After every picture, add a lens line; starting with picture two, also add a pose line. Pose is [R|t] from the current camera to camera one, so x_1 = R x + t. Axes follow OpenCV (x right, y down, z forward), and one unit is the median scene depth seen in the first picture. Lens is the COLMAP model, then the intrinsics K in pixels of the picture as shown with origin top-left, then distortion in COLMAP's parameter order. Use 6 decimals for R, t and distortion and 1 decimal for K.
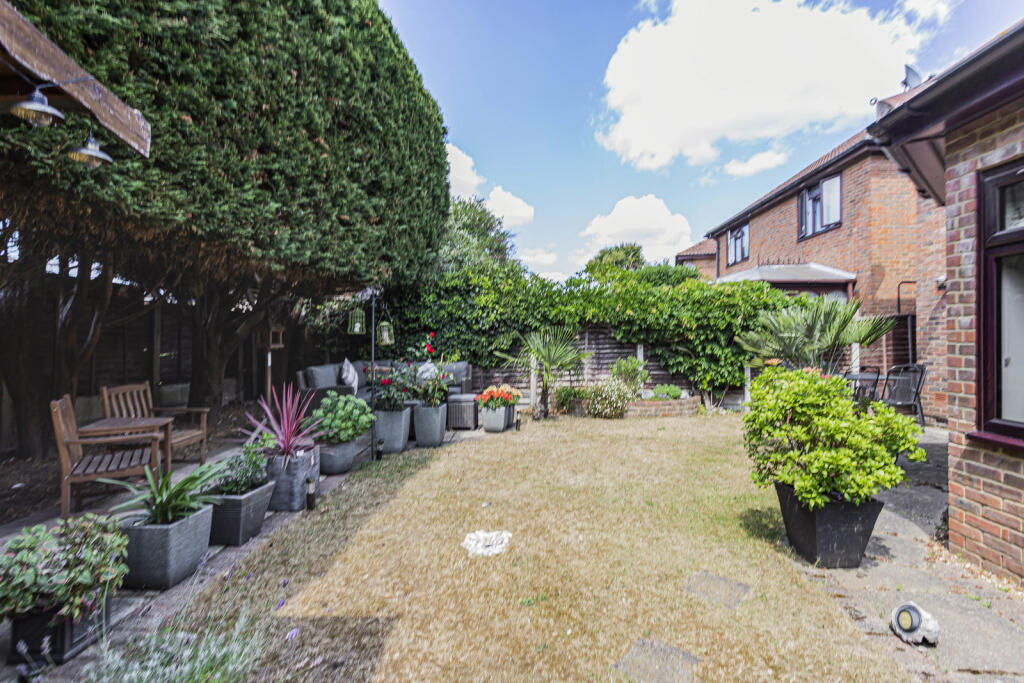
lens RADIAL K [[495.3, 0, 512.6], [0, 495.3, 338.0], [0, 0, 1]] dist [0.004601, 0.001258]
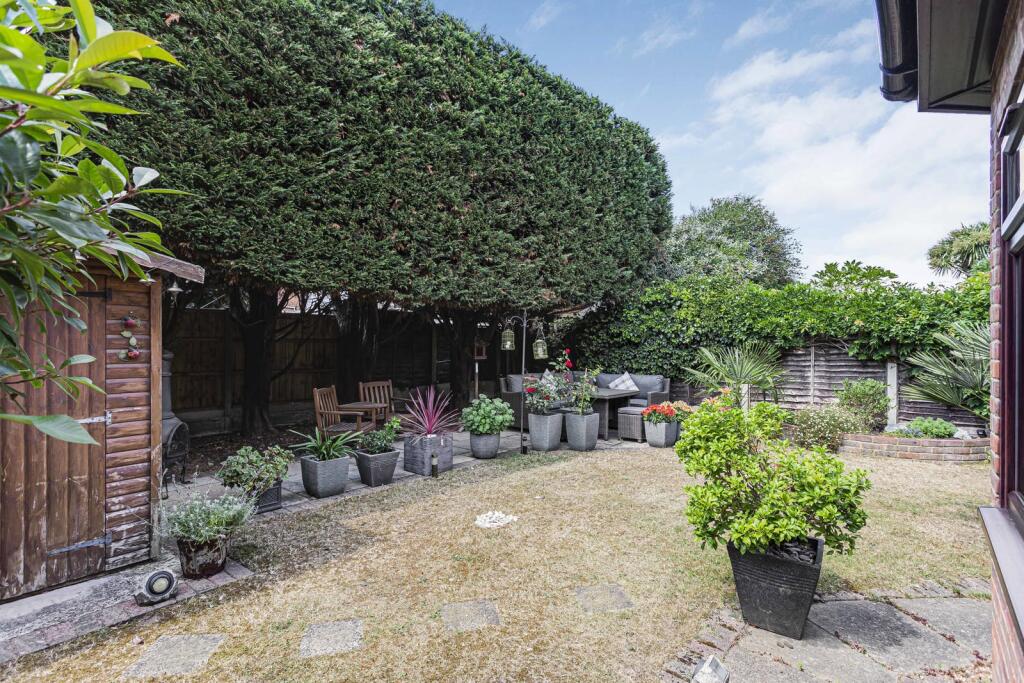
lens RADIAL K [[495.3, 0, 495.6], [0, 495.3, 347.0], [0, 0, 1]] dist [0.004601, 0.001258]
pose [[0.779341, 0.004695, -0.626583, 0.402786], [-0.004052, 0.999989, 0.002453, -0.017003], [0.626587, 0.000627, 0.779351, 0.009753]]
